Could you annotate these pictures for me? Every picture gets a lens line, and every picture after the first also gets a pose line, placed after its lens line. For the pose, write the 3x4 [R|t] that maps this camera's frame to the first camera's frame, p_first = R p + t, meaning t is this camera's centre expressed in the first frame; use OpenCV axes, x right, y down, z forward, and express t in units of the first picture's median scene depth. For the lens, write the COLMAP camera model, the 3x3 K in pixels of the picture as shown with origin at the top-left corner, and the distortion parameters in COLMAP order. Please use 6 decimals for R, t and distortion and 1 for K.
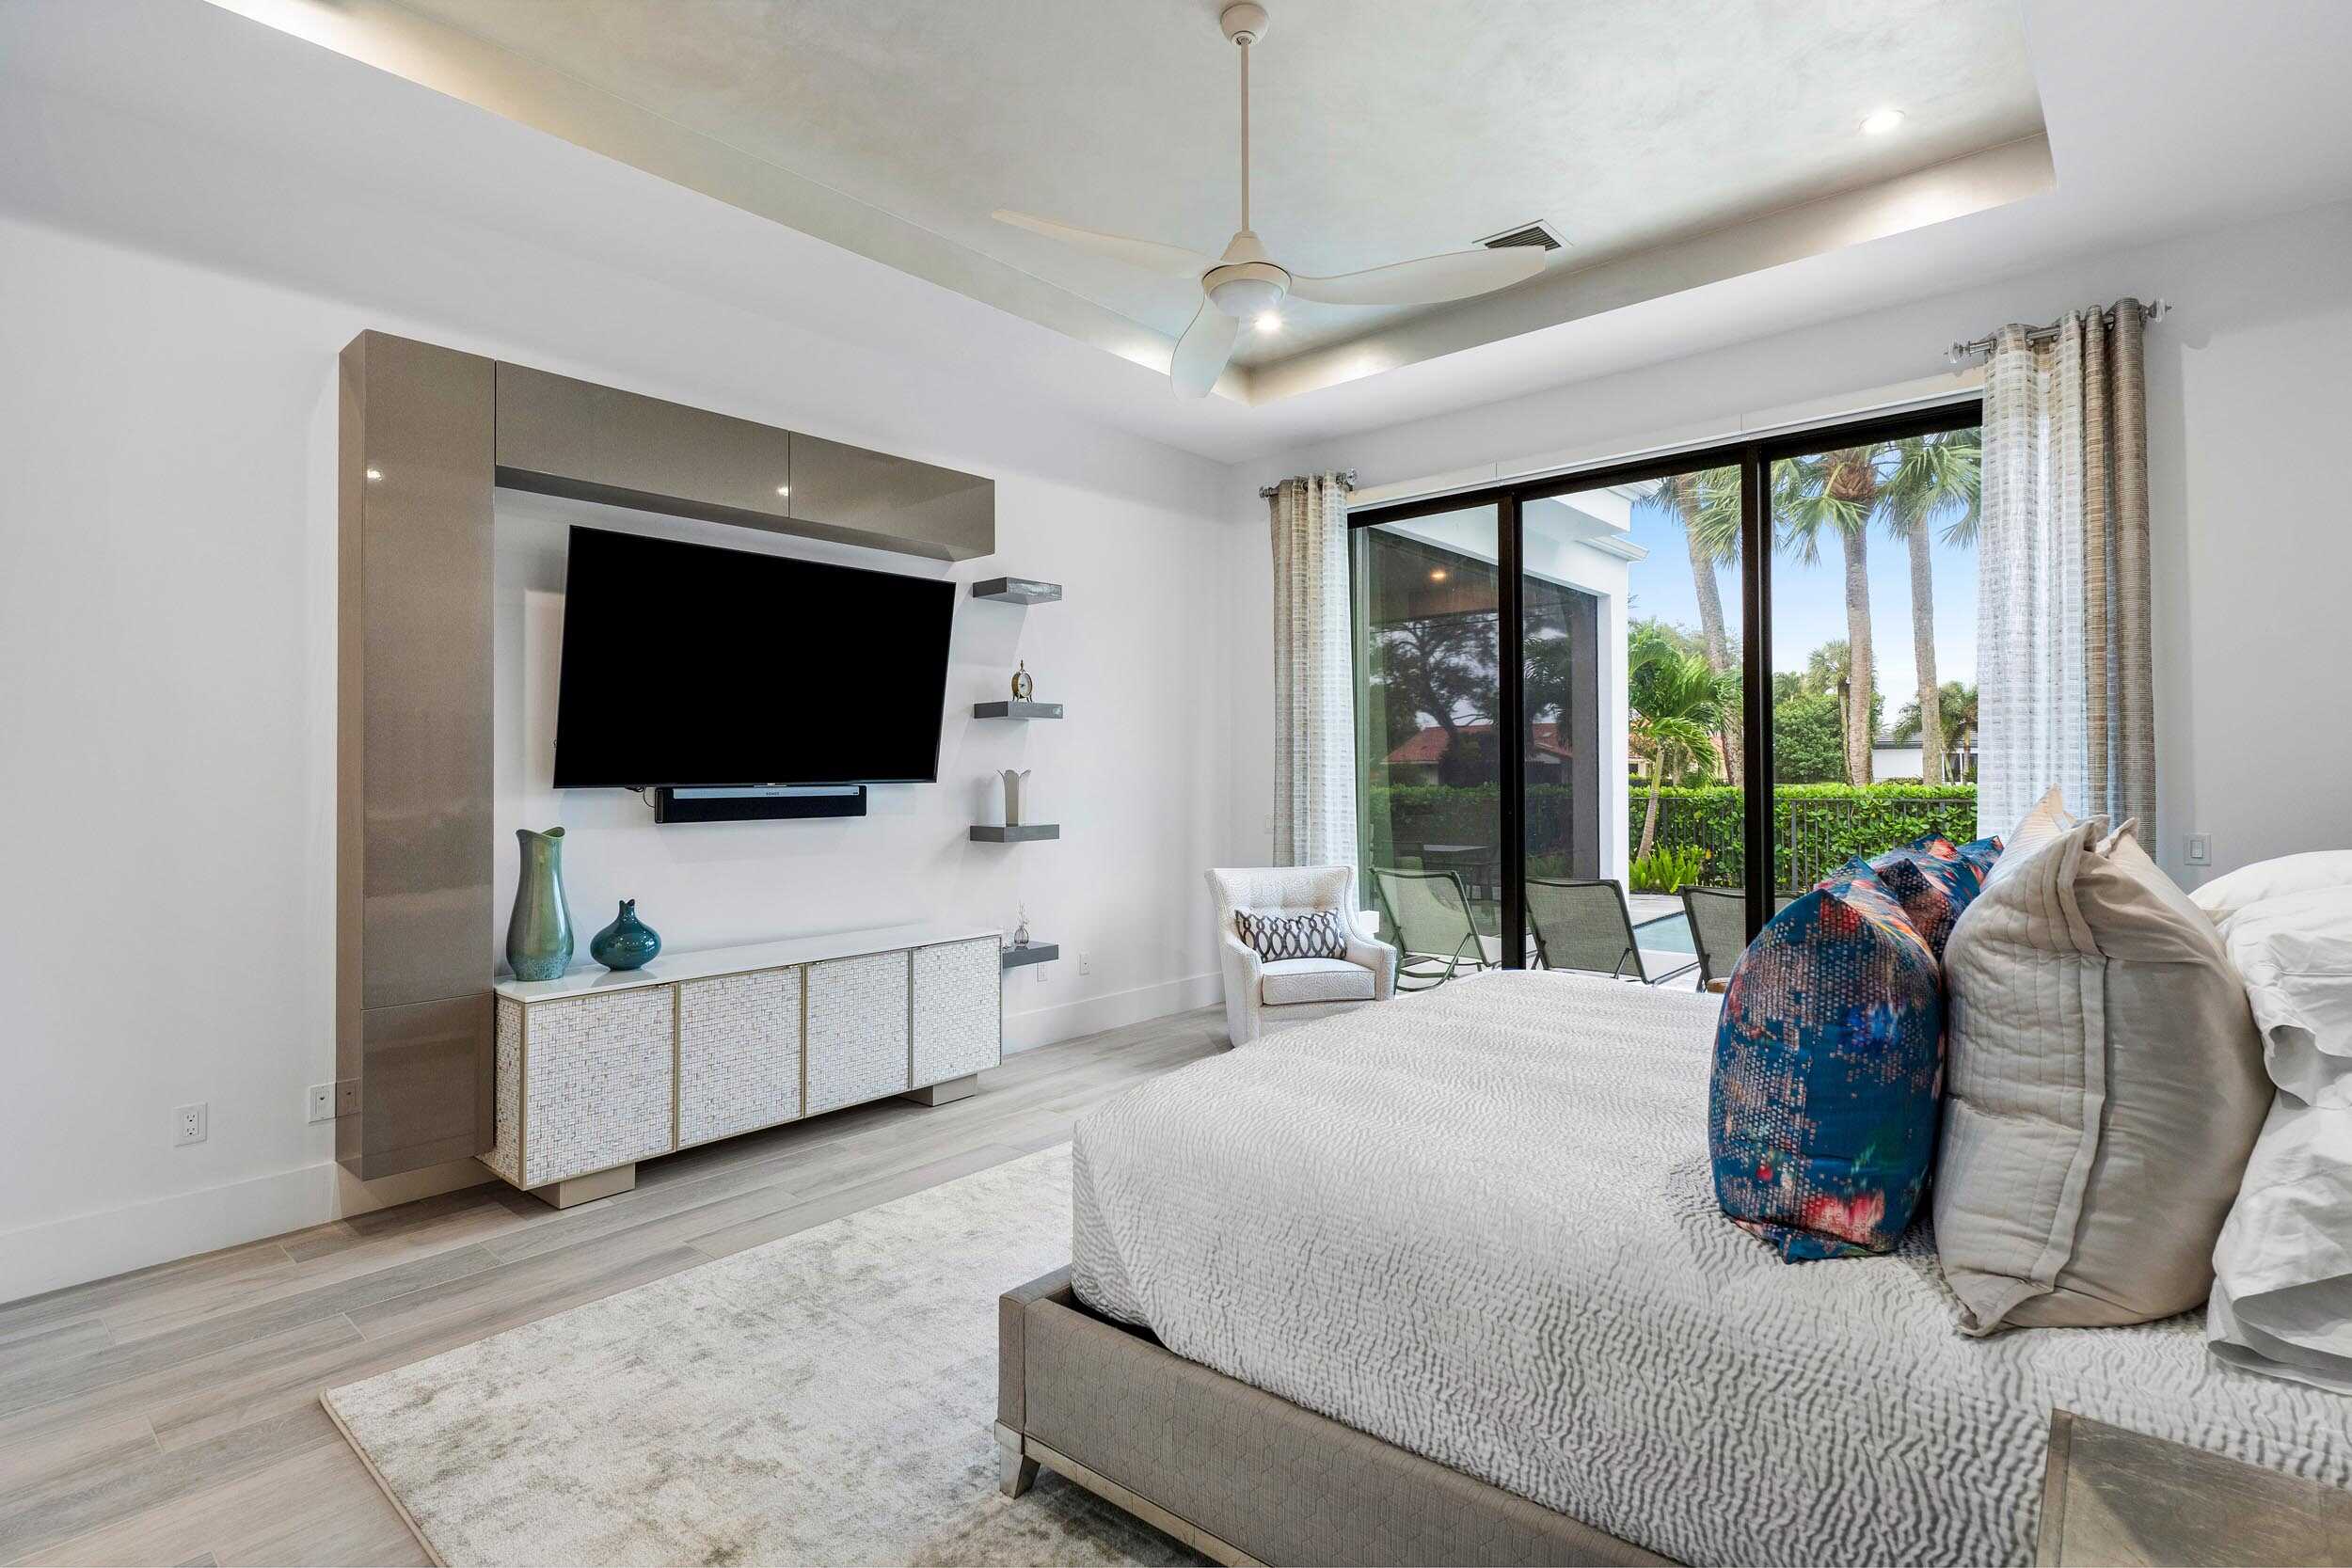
lens RADIAL K [[1125.0, 0, 1172.9], [0, 1125.0, 744.7], [0, 0, 1]] dist [-0.000192, -0.000454]
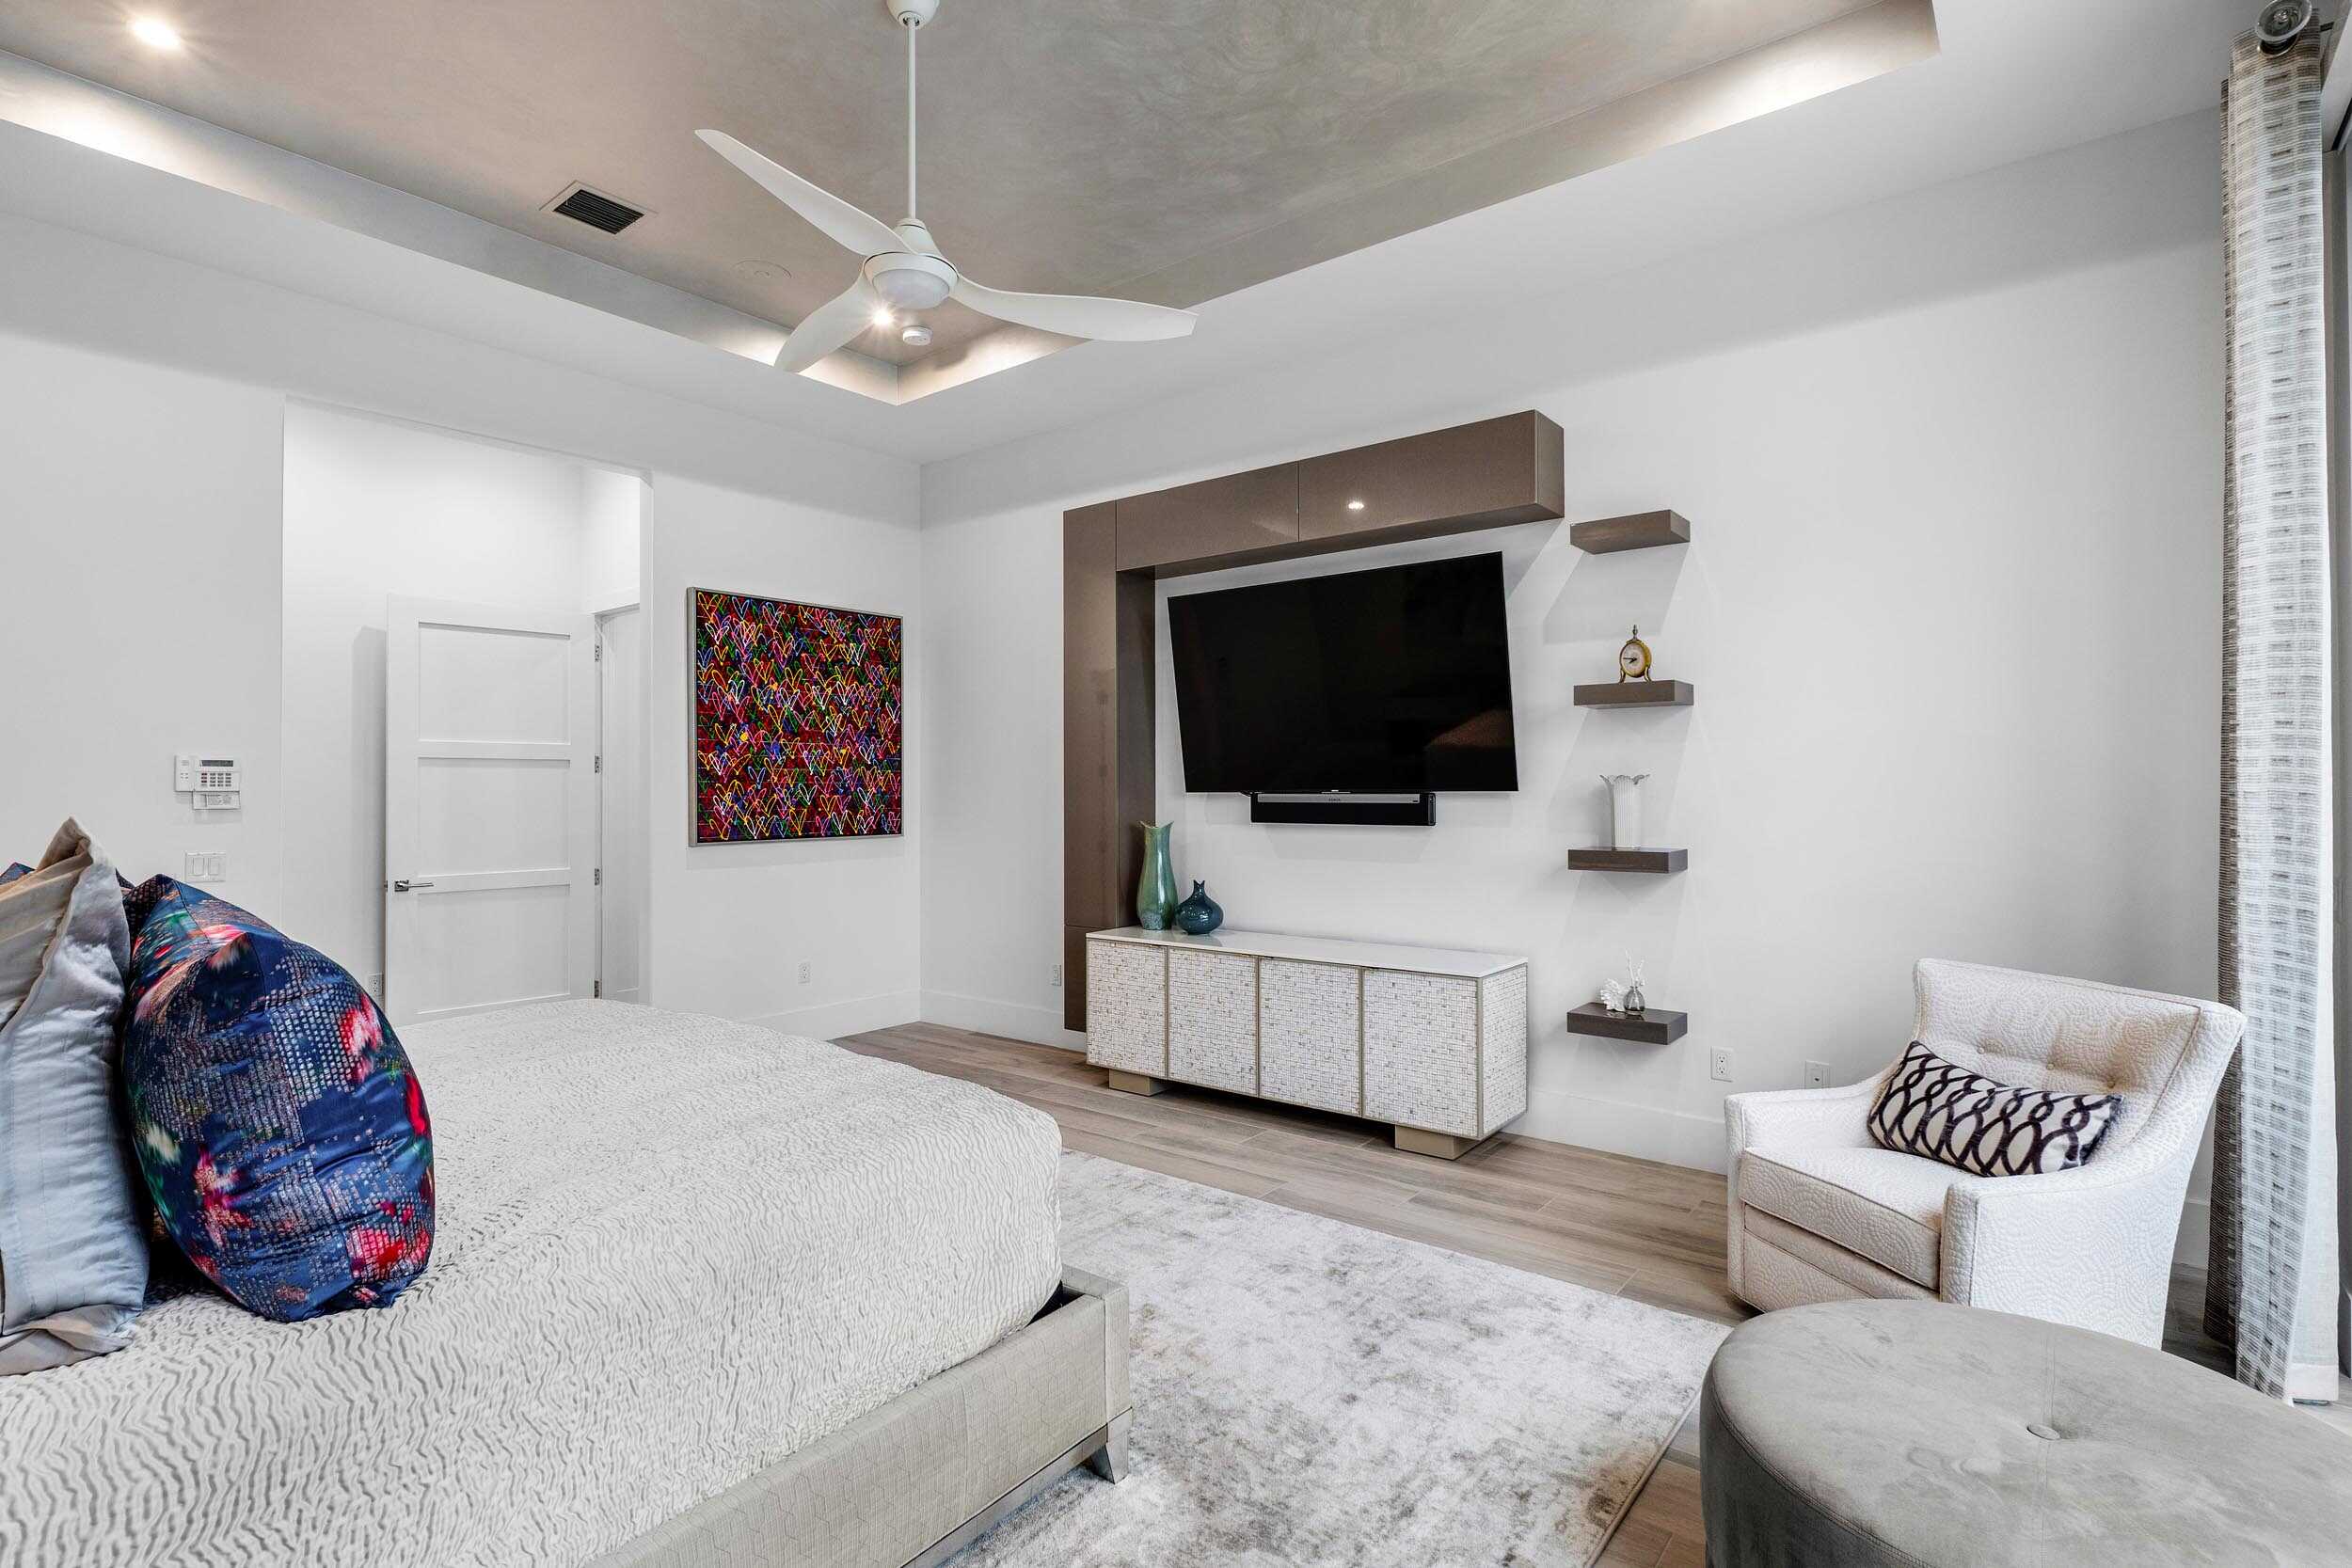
lens RADIAL K [[1146.6, 0, 1177.4], [0, 1146.6, 764.0], [0, 0, 1]] dist [0.001066, 0.000043]
pose [[0.055979, -0.012550, -0.998353, 0.758305], [0.030564, 0.999474, -0.010850, 0.017939], [0.997964, -0.029906, 0.056333, 0.842159]]
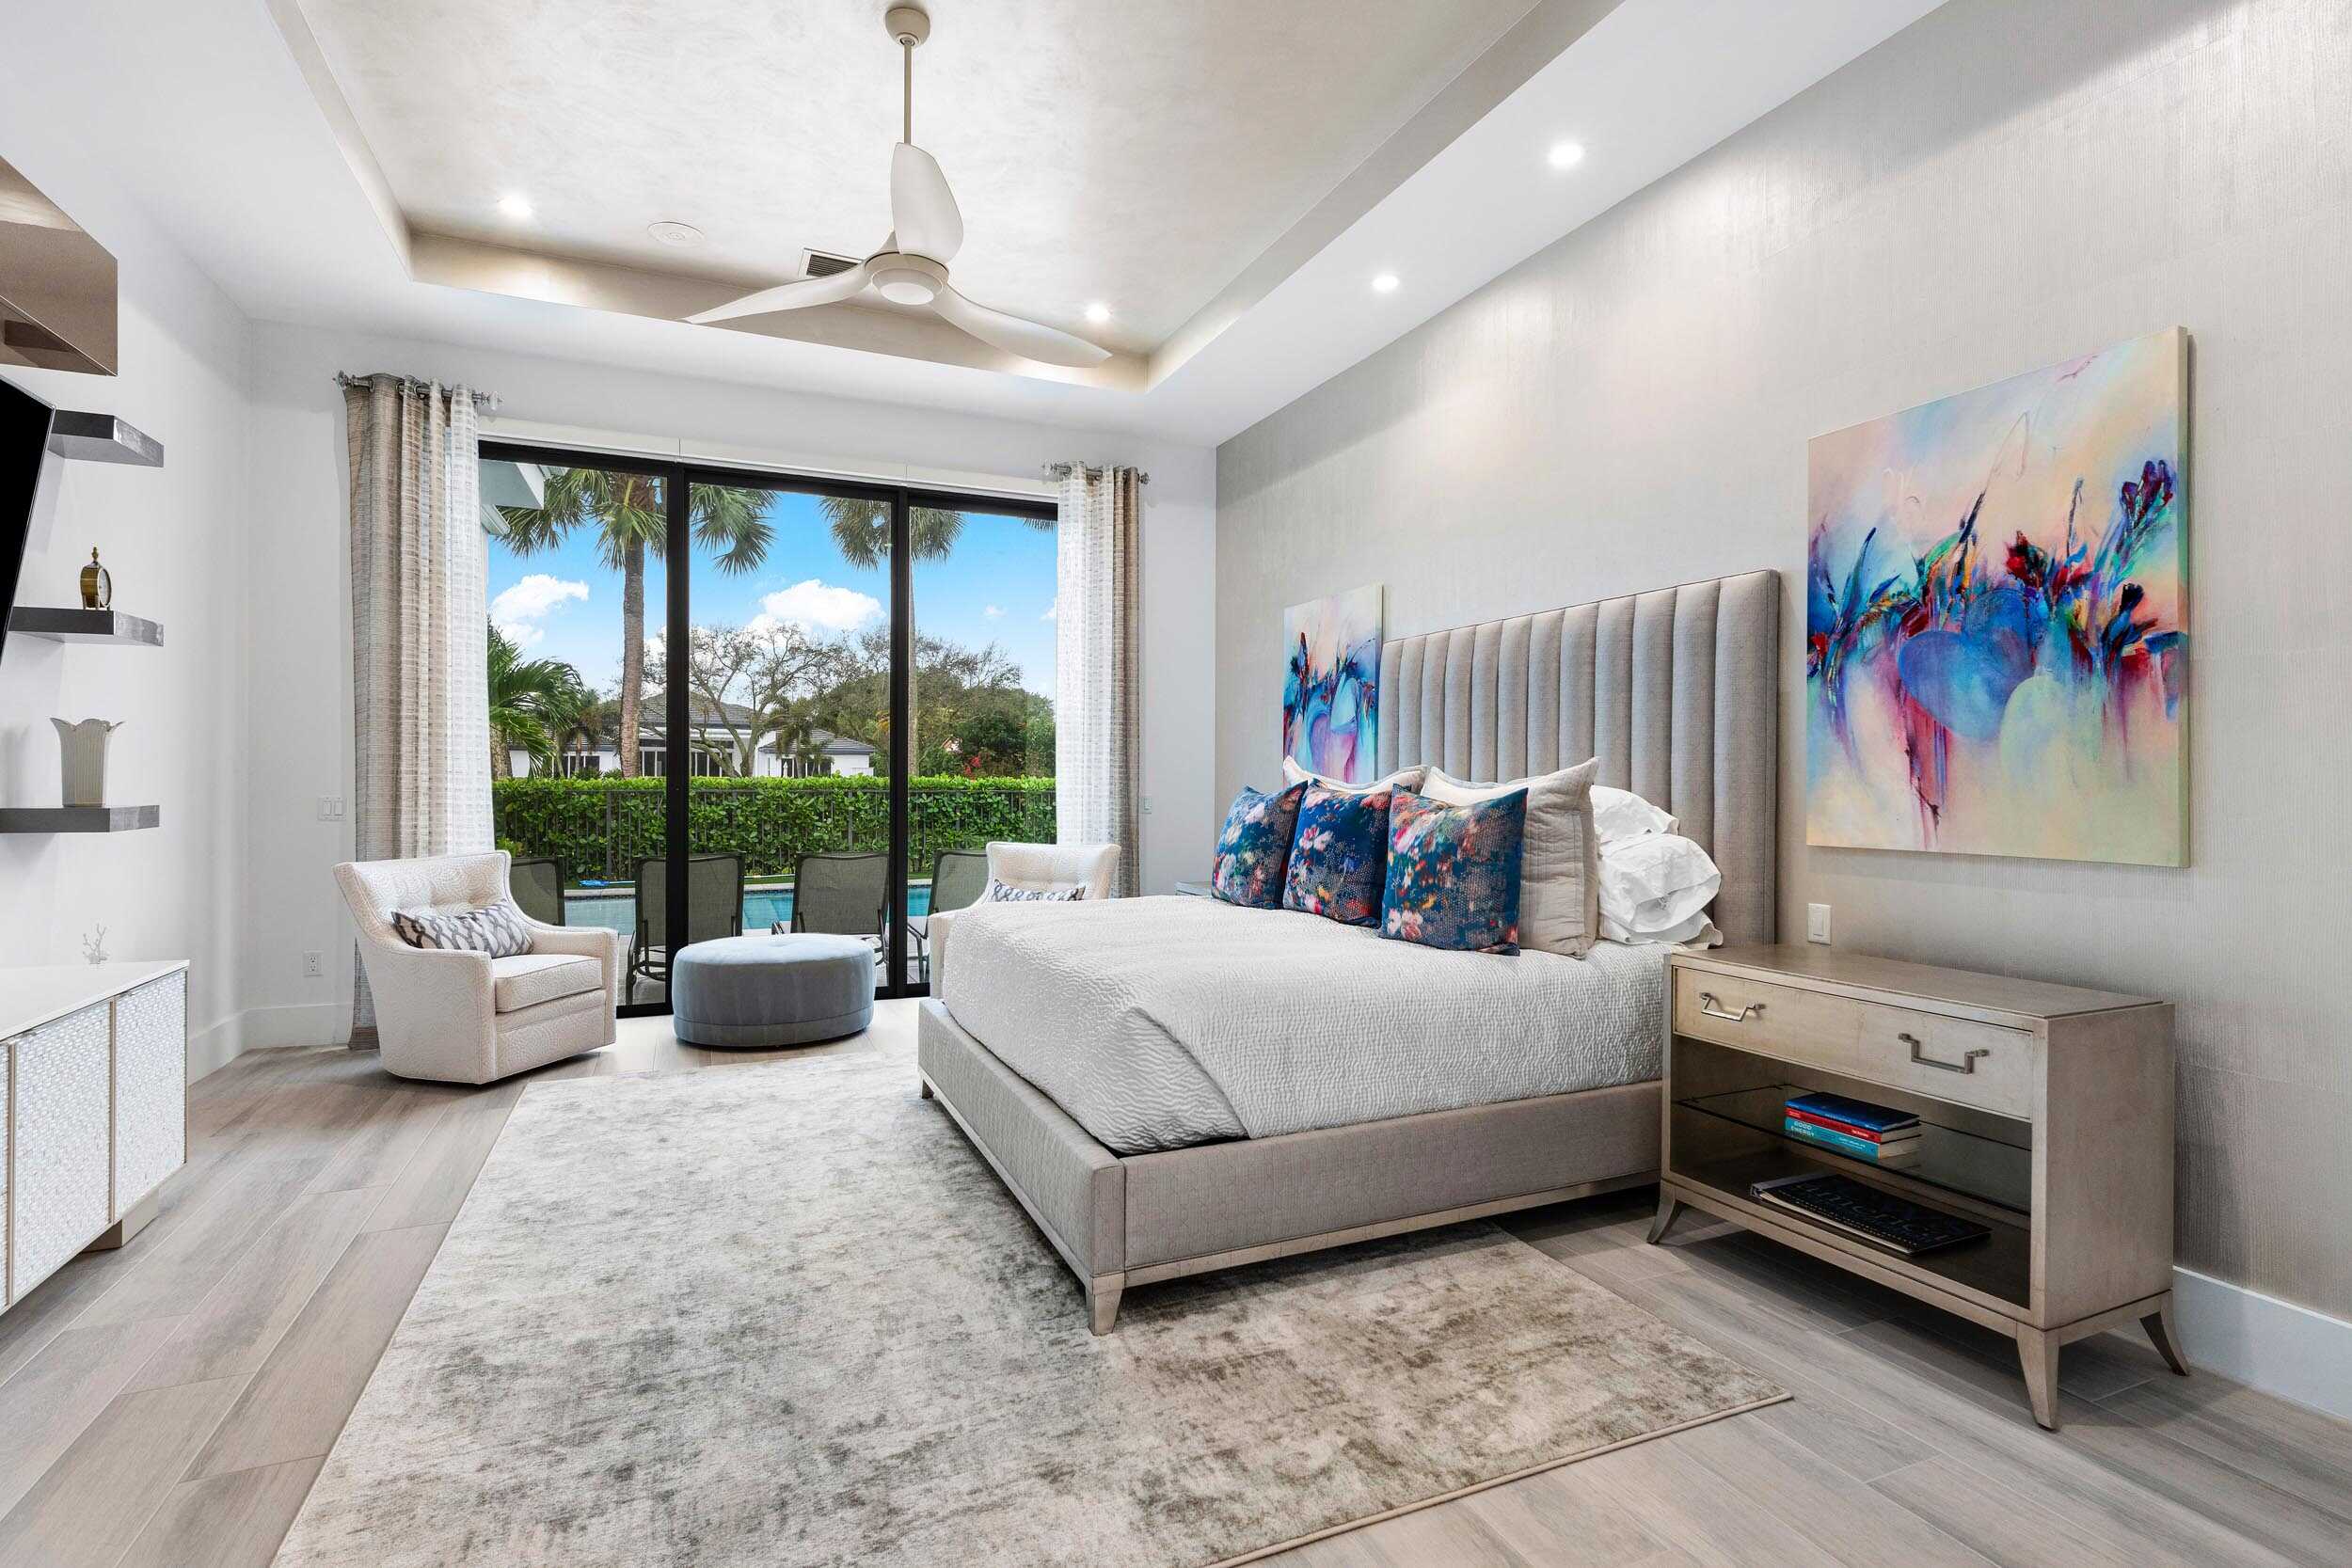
lens RADIAL K [[1146.6, 0, 1177.4], [0, 1146.6, 764.0], [0, 0, 1]] dist [0.001066, 0.000043]
pose [[0.423163, 0.019374, 0.905846, -0.593134], [-0.033789, 0.999413, -0.005591, 0.038236], [-0.905423, -0.028242, 0.423570, 0.217025]]
